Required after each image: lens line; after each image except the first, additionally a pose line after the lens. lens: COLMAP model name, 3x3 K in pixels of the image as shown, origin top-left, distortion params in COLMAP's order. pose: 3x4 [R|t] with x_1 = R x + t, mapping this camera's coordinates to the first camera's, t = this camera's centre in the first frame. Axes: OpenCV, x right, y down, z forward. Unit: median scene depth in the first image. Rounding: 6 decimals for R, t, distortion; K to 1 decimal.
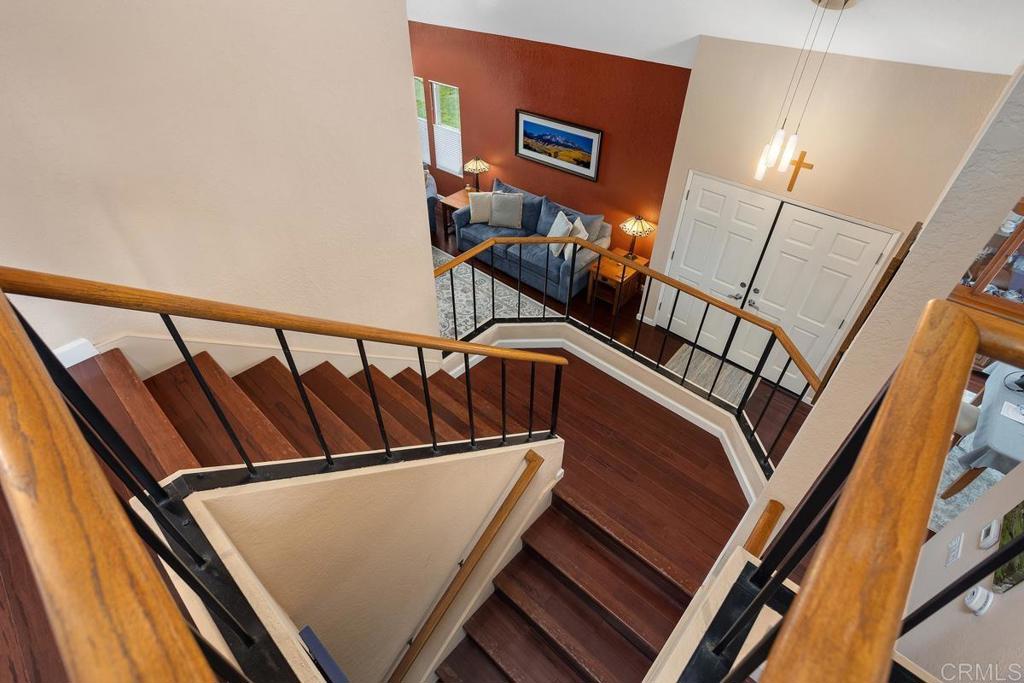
lens RADIAL K [[488.0, 0, 510.4], [0, 488.0, 334.6], [0, 0, 1]] dist [-0.000670, 0.000088]
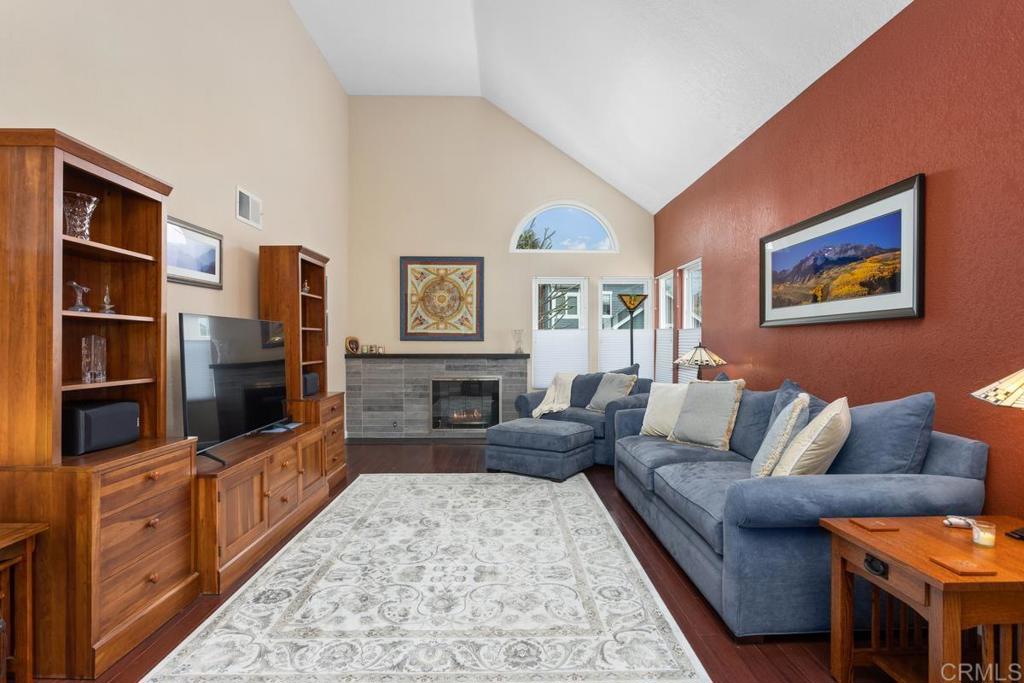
lens RADIAL K [[517.0, 0, 512.0], [0, 517.0, 341.5], [0, 0, 1]] dist [-0.001402, -0.000293]
pose [[0.698439, 0.009760, -0.715603, 0.226841], [-0.470570, 0.759626, -0.448923, 0.001398], [0.539209, 0.650287, 0.535145, 0.630530]]
